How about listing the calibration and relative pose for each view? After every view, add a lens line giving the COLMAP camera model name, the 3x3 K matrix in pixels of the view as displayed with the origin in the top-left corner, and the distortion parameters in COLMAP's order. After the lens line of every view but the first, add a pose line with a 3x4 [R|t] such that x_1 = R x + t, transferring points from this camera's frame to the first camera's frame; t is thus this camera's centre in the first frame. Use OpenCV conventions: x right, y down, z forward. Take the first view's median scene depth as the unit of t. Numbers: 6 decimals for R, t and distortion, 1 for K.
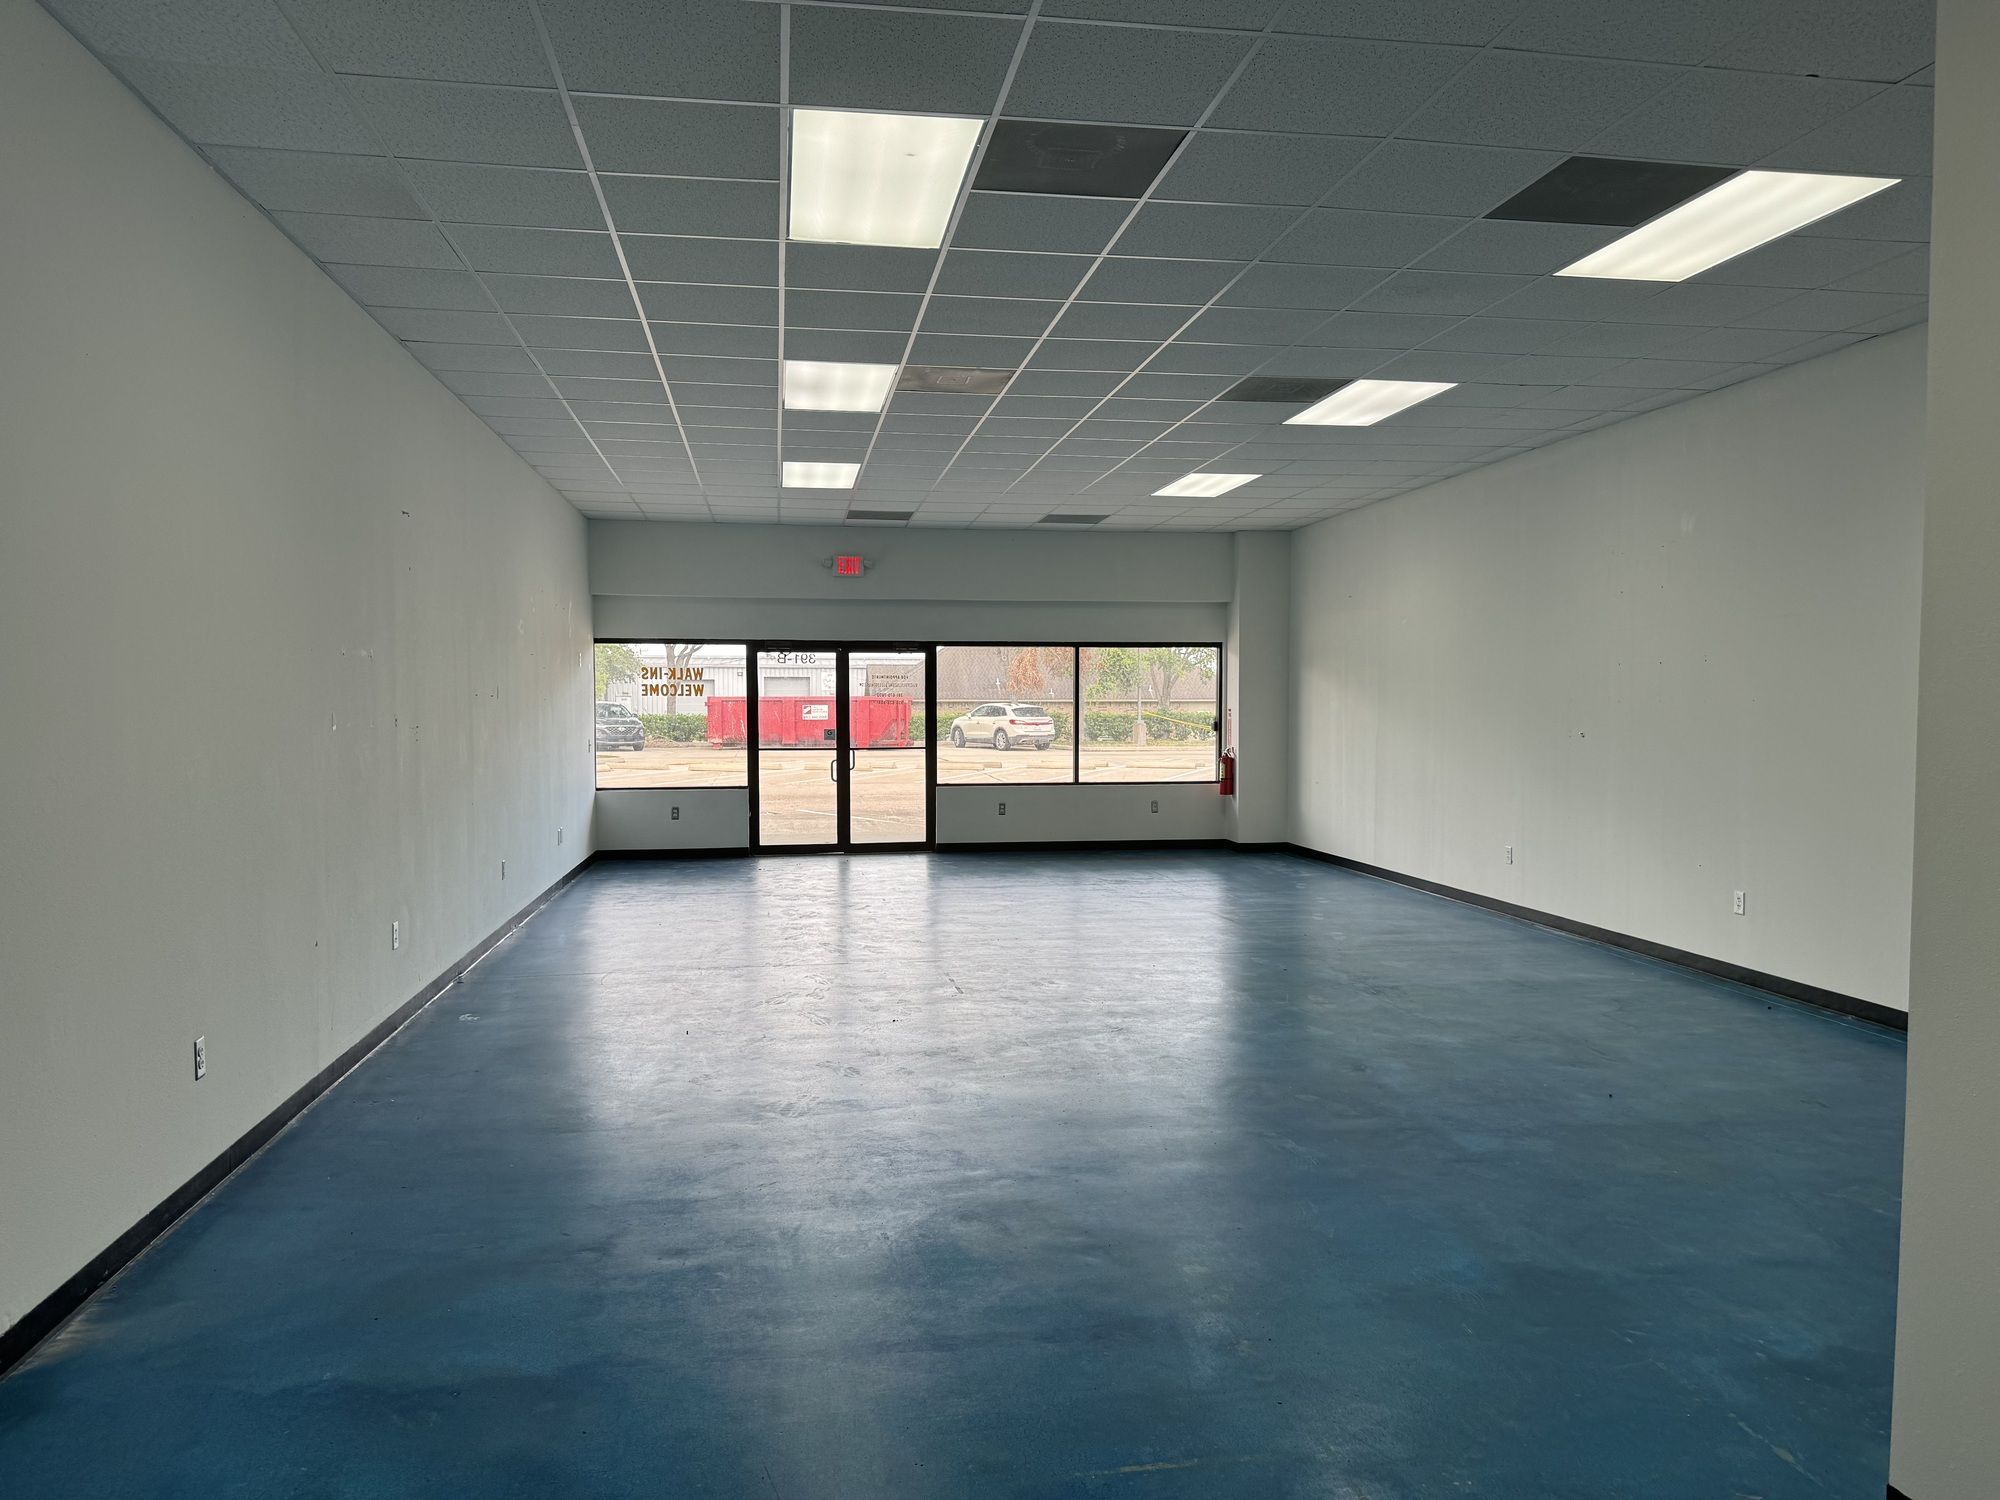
lens RADIAL K [[1384.3, 0, 1000.0], [0, 1384.3, 750.0], [0, 0, 1]] dist [0.166812, -0.361977]
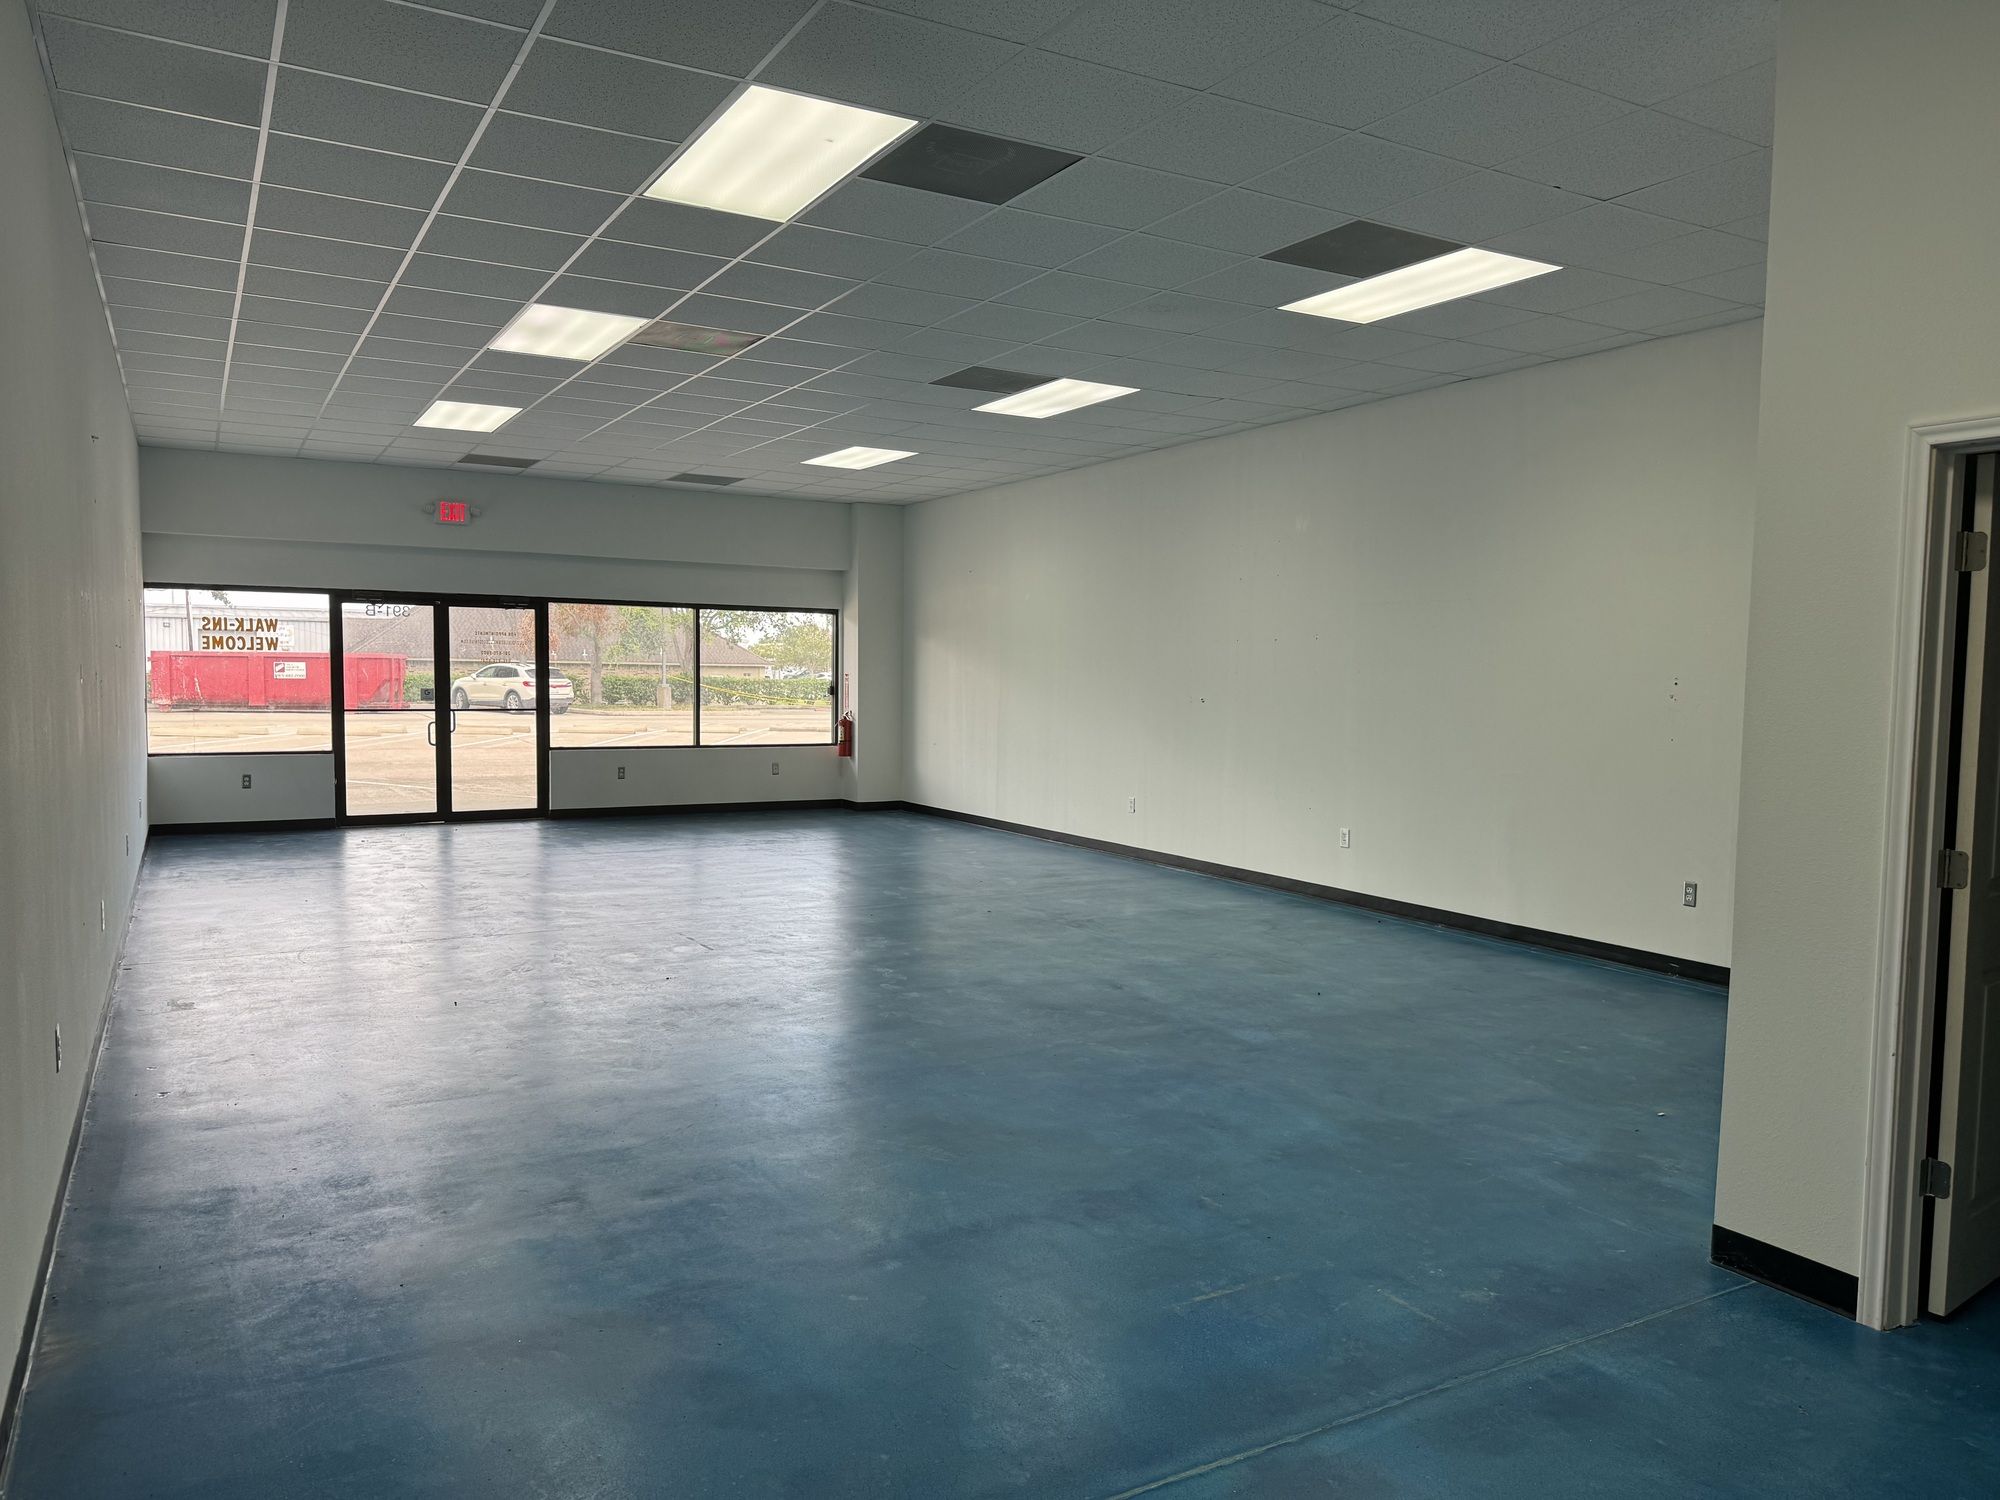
lens RADIAL K [[1389.2, 0, 1000.0], [0, 1389.2, 750.0], [0, 0, 1]] dist [0.107138, -0.146630]
pose [[0.934831, -0.006148, 0.355039, -0.101307], [-0.002623, 0.999703, 0.024218, 0.002027], [-0.355083, -0.023571, 0.934538, -0.012640]]
